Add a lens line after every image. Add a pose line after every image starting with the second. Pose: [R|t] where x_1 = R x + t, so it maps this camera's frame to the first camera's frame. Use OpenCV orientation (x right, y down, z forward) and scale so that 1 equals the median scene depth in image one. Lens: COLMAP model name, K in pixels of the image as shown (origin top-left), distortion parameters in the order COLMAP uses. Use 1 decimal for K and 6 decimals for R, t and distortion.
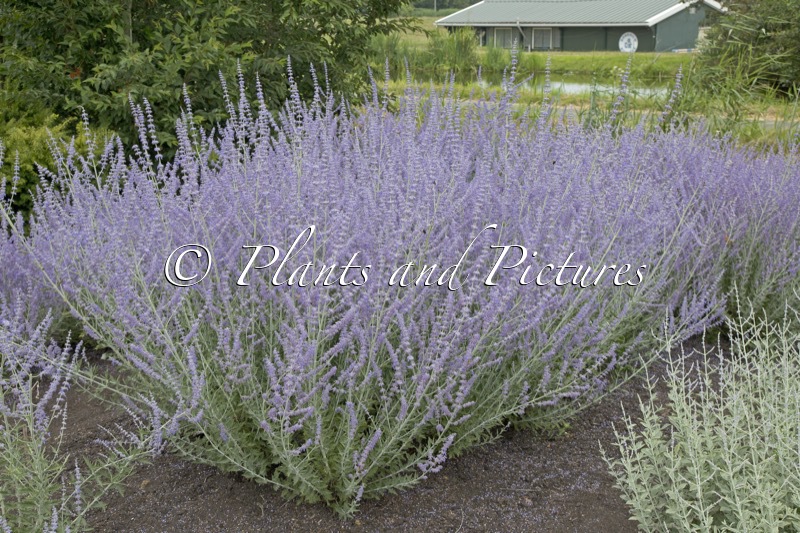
lens RADIAL K [[1127.7, 0, 399.9], [0, 1127.7, 264.8], [0, 0, 1]] dist [0.018305, 0.000000]
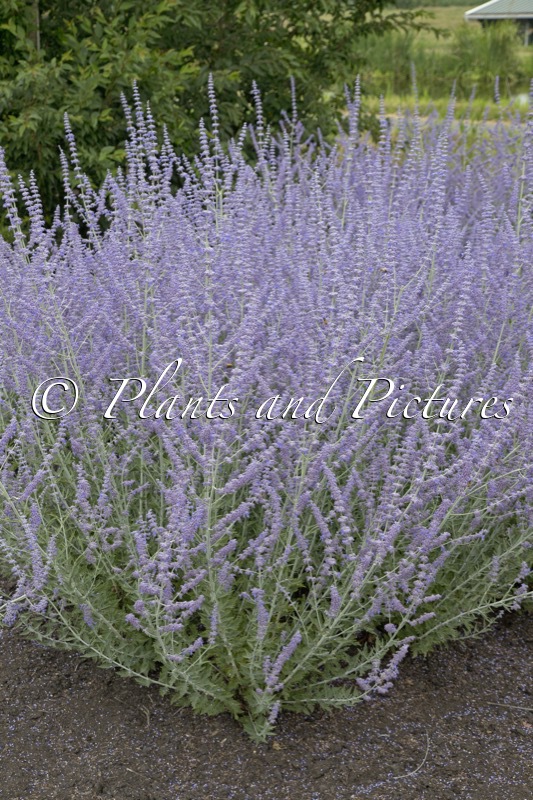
lens RADIAL K [[1287.3, 0, 265.9], [0, 1287.3, 401.1], [0, 0, 1]] dist [0.133872, 0.000000]
pose [[0.989868, 0.030379, -0.138700, 0.044006], [-0.019349, 0.996592, 0.080188, -0.036996], [0.140664, -0.076692, 0.987083, 0.148472]]
